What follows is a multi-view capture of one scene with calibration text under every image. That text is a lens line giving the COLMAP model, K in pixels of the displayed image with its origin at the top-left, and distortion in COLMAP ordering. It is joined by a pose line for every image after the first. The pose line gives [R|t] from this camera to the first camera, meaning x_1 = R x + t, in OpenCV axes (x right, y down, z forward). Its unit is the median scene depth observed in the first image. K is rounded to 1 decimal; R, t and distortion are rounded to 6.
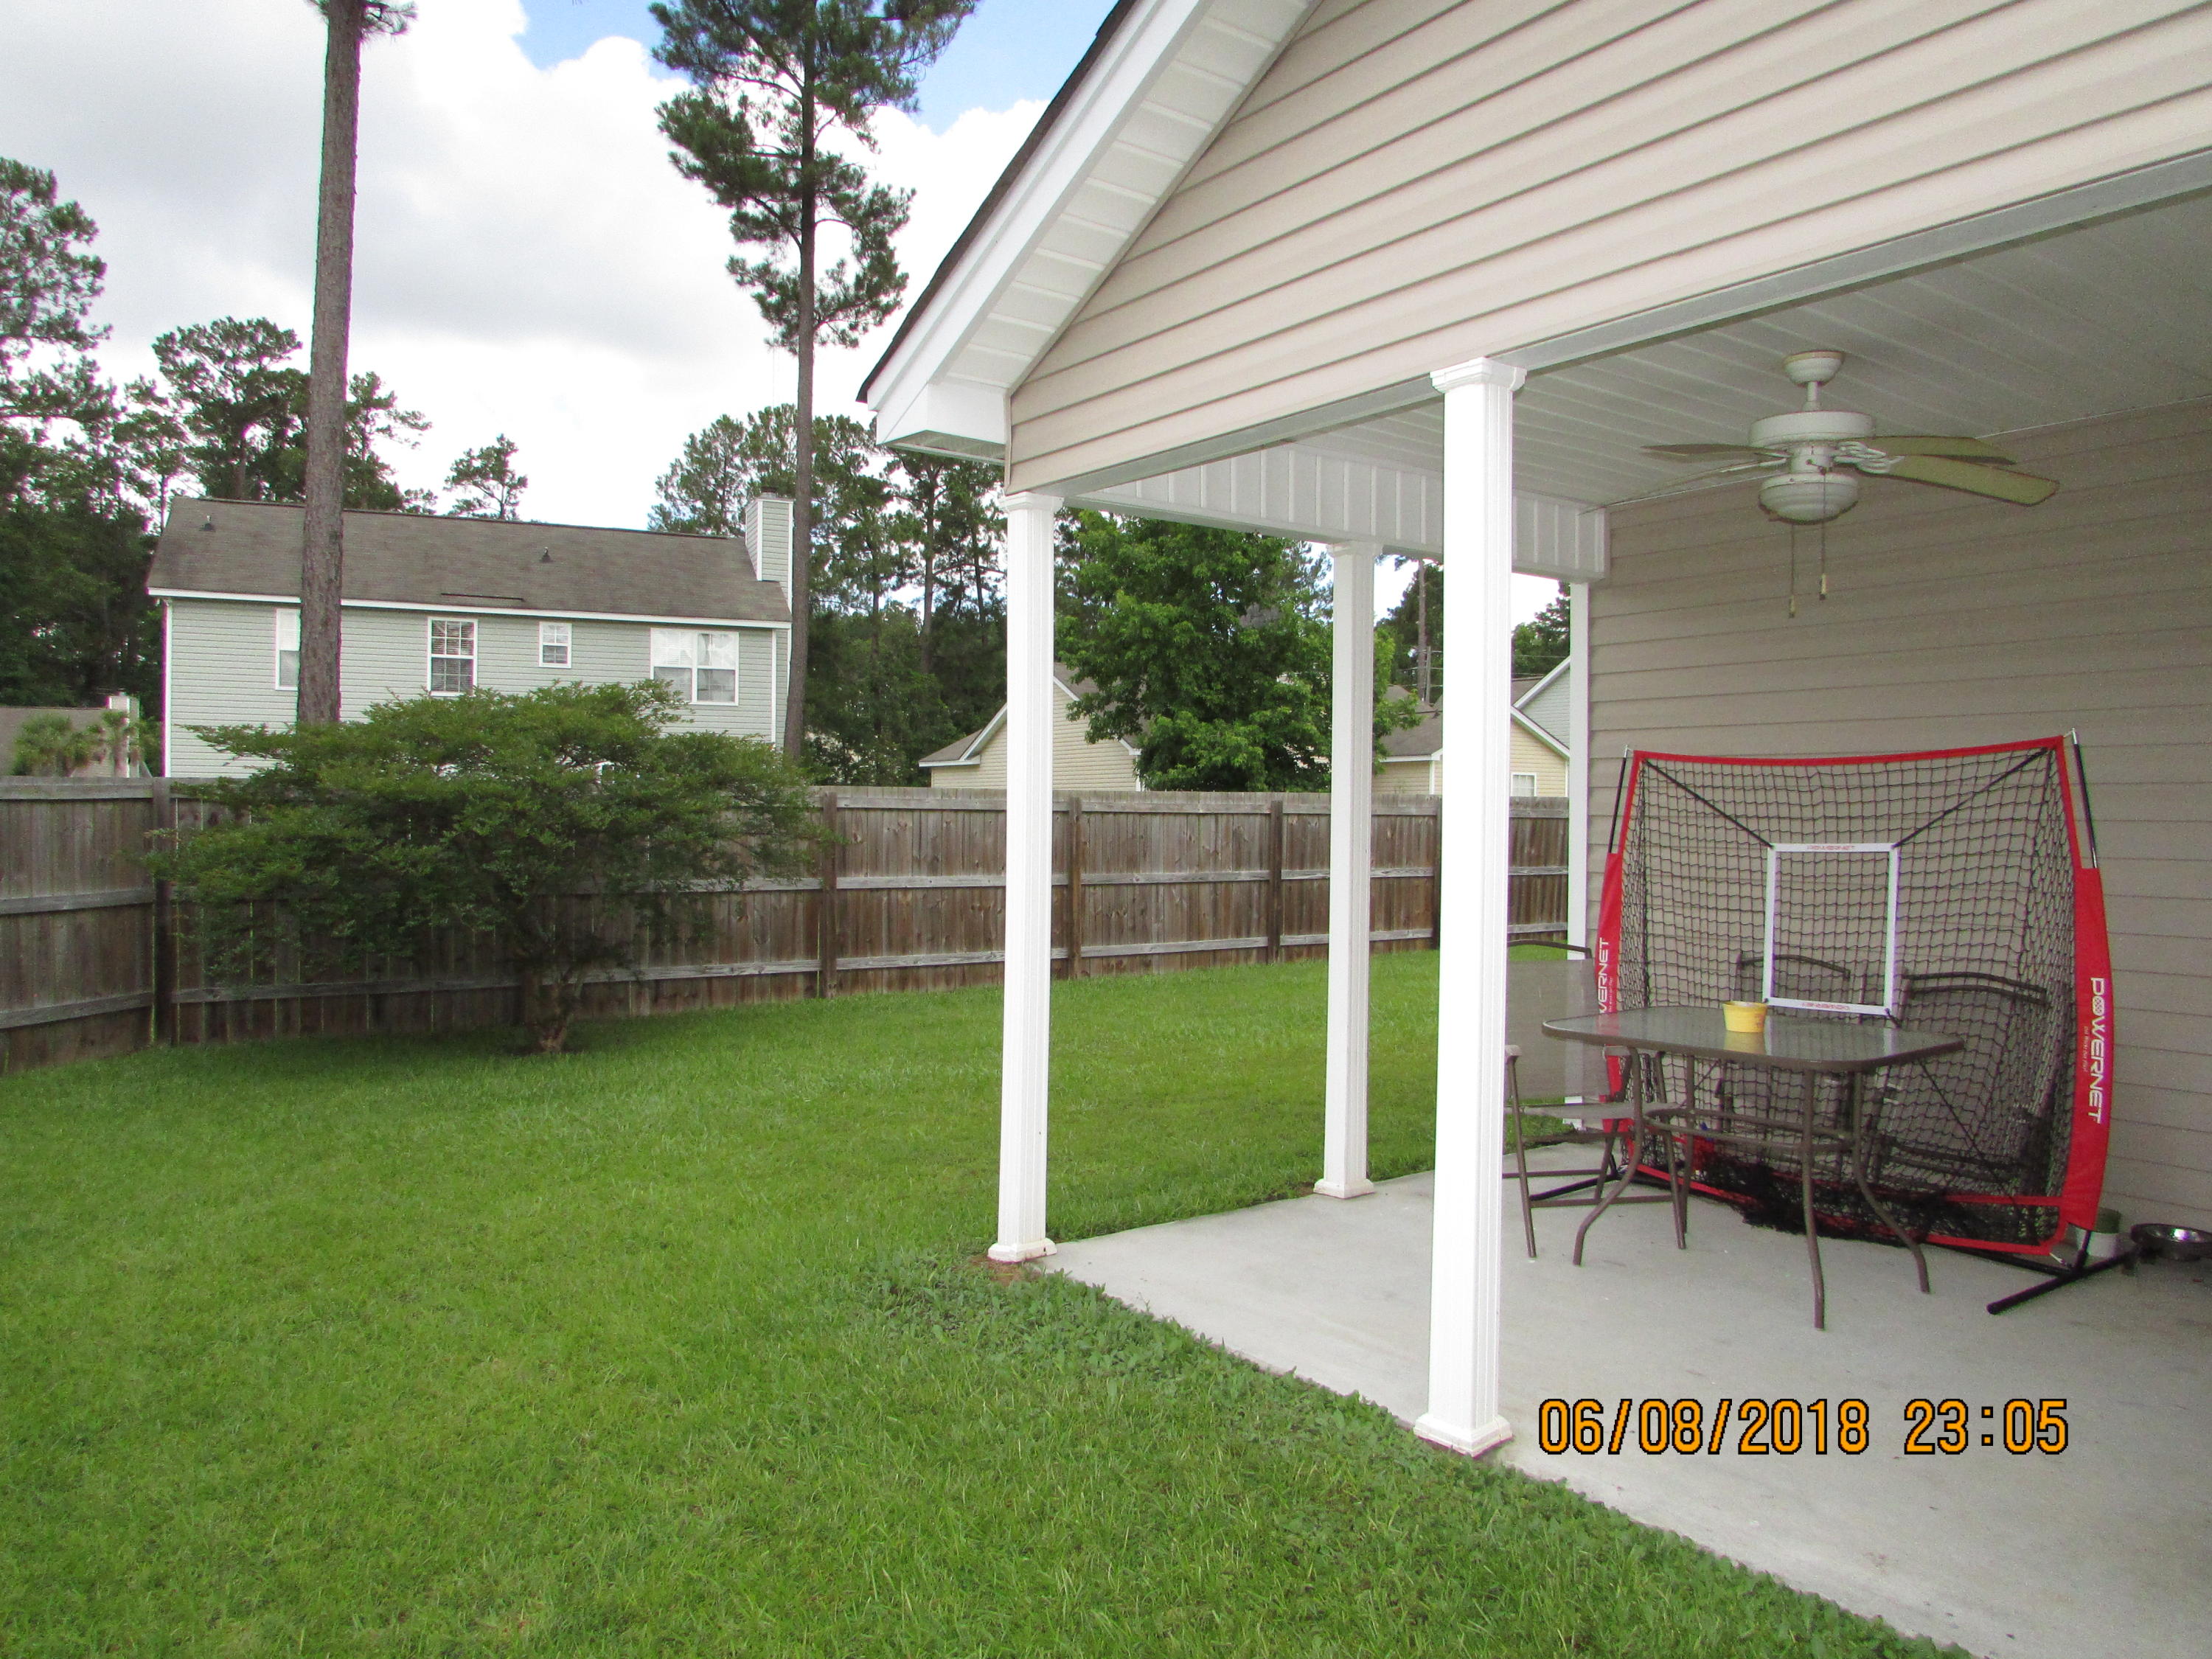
lens RADIAL K [[1549.6, 0, 1118.3], [0, 1549.6, 829.2], [0, 0, 1]] dist [-0.043784, 0.023106]
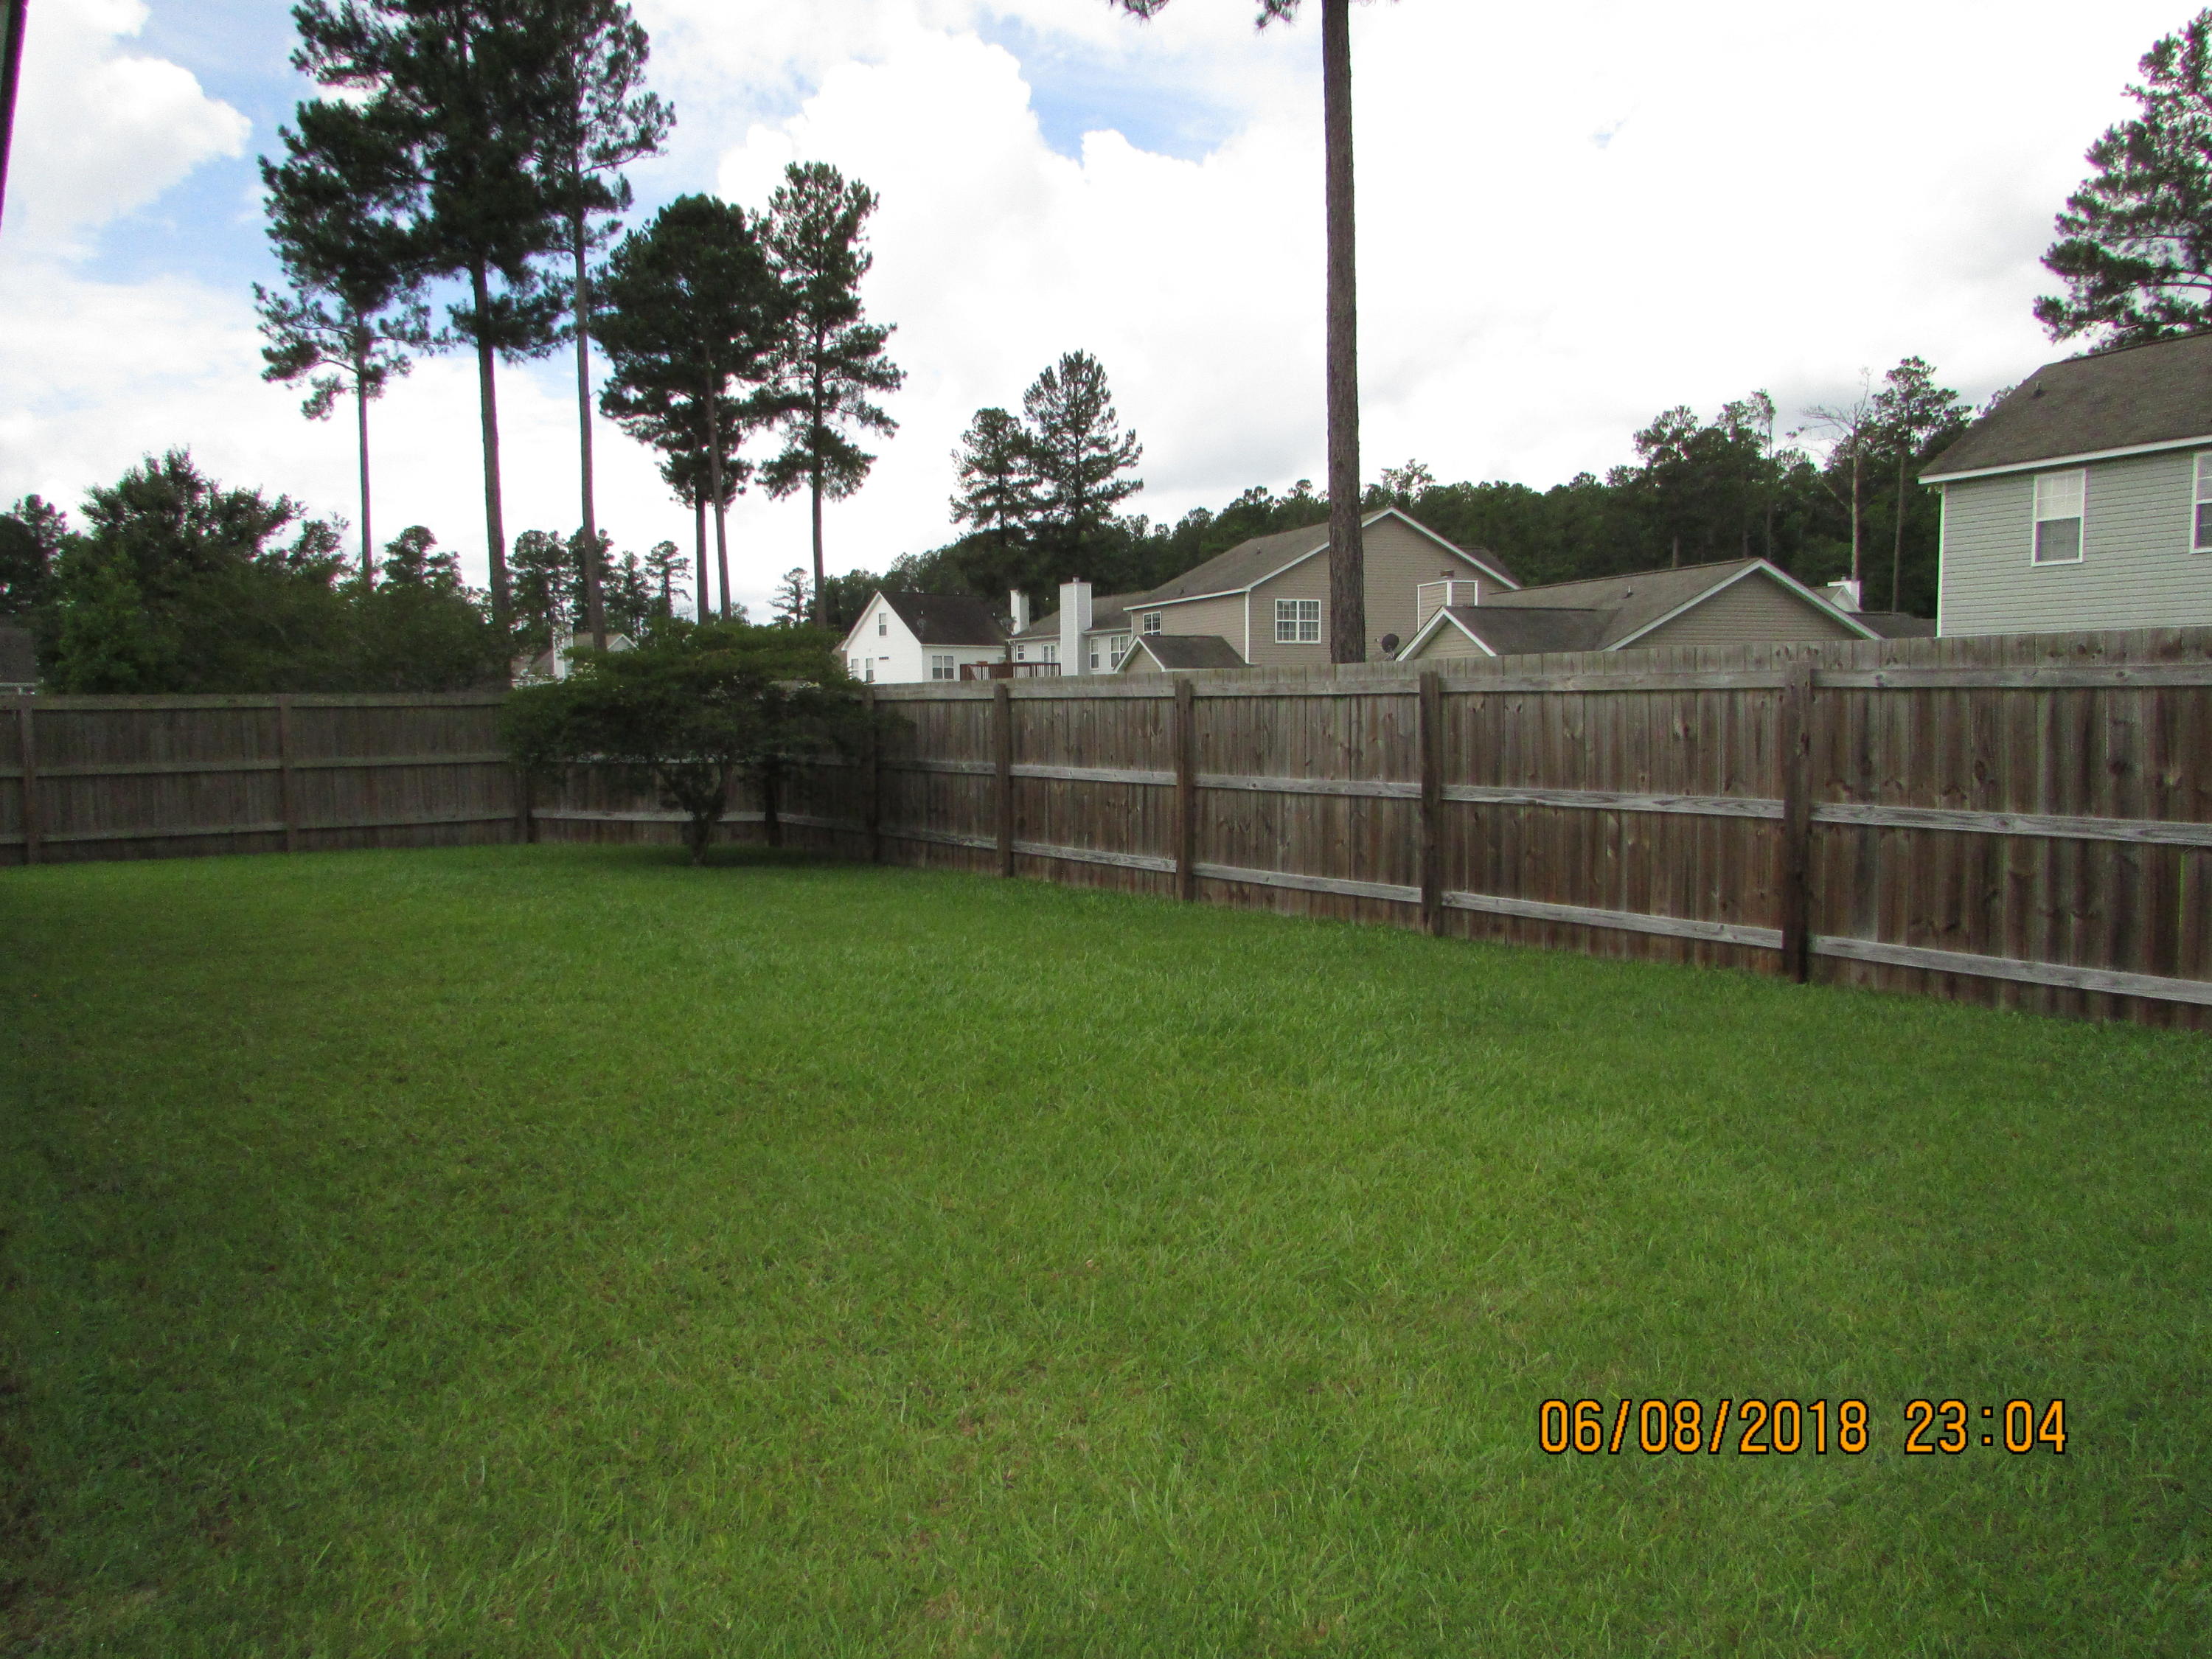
lens RADIAL K [[1549.6, 0, 1118.3], [0, 1549.6, 829.2], [0, 0, 1]] dist [-0.043784, 0.023106]
pose [[0.021338, 0.071767, -0.997193, 0.405544], [0.001819, 0.997416, 0.071822, -0.000242], [0.999771, -0.003347, 0.021153, 0.484870]]
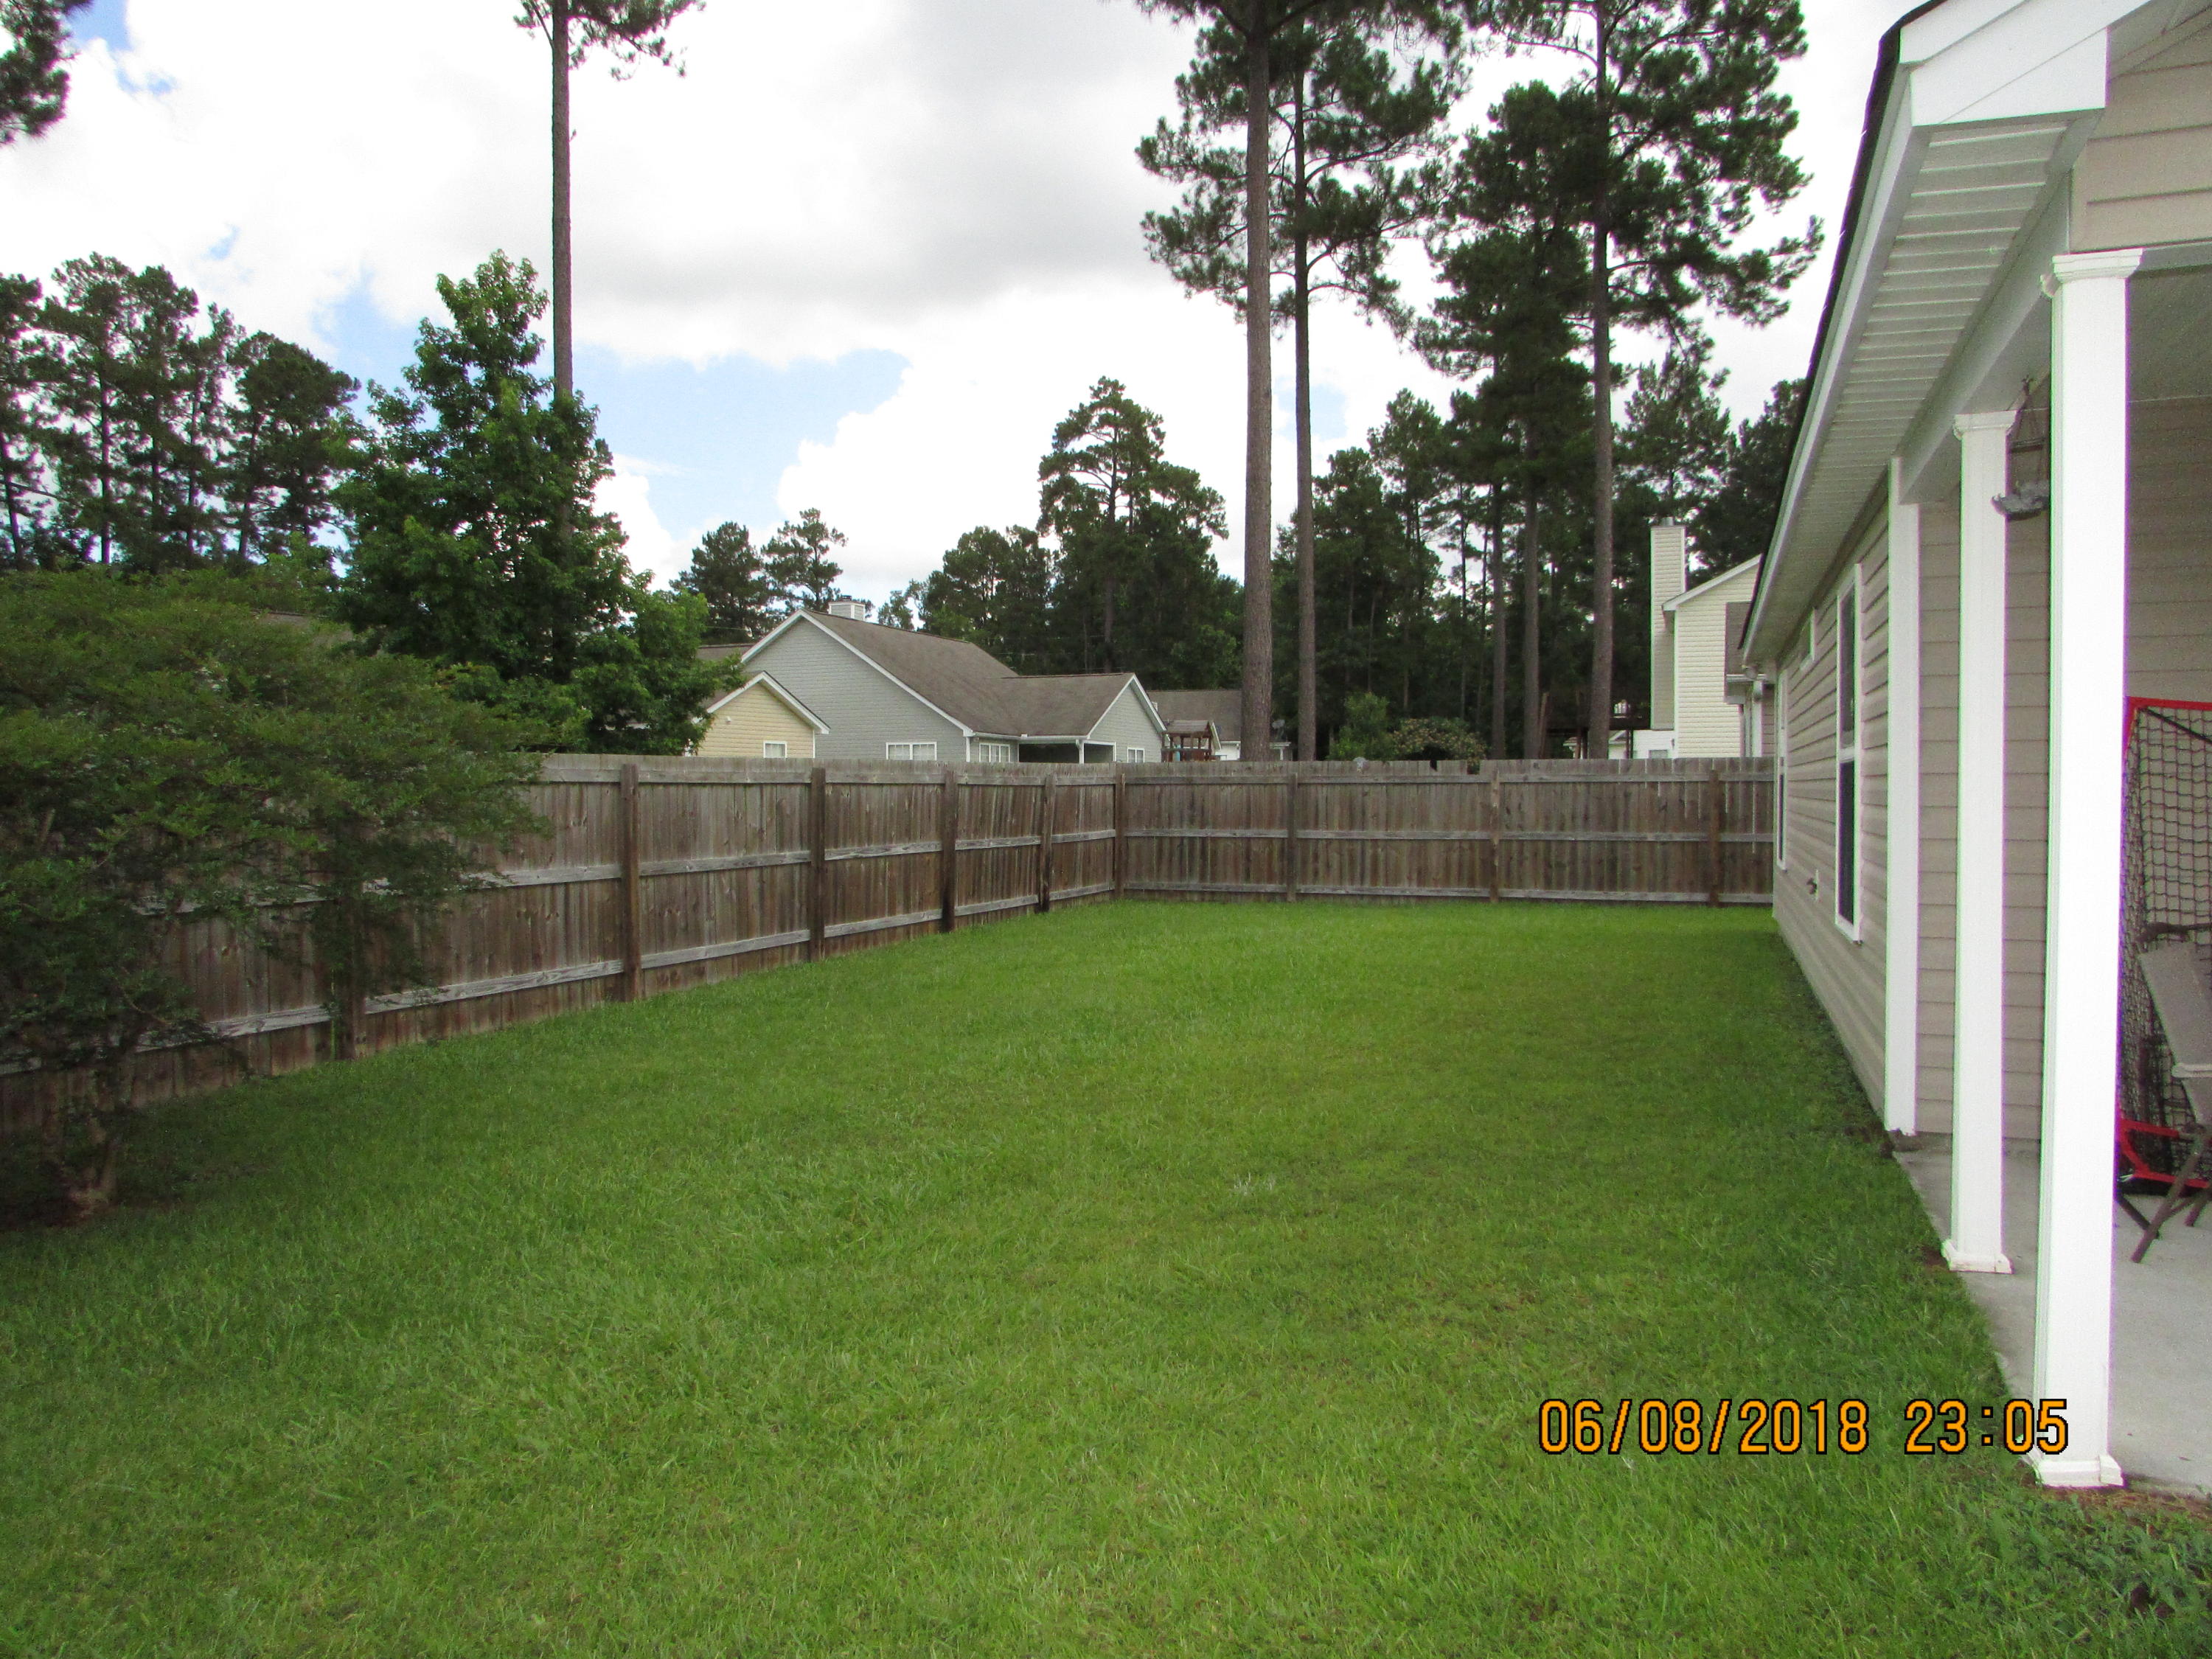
lens RADIAL K [[1542.5, 0, 1109.2], [0, 1542.5, 837.6], [0, 0, 1]] dist [-0.046266, 0.010562]
pose [[0.843217, -0.029849, 0.536744, -0.121671], [0.016968, 0.999438, 0.028924, -0.001063], [-0.537305, -0.015282, 0.843249, 0.114927]]
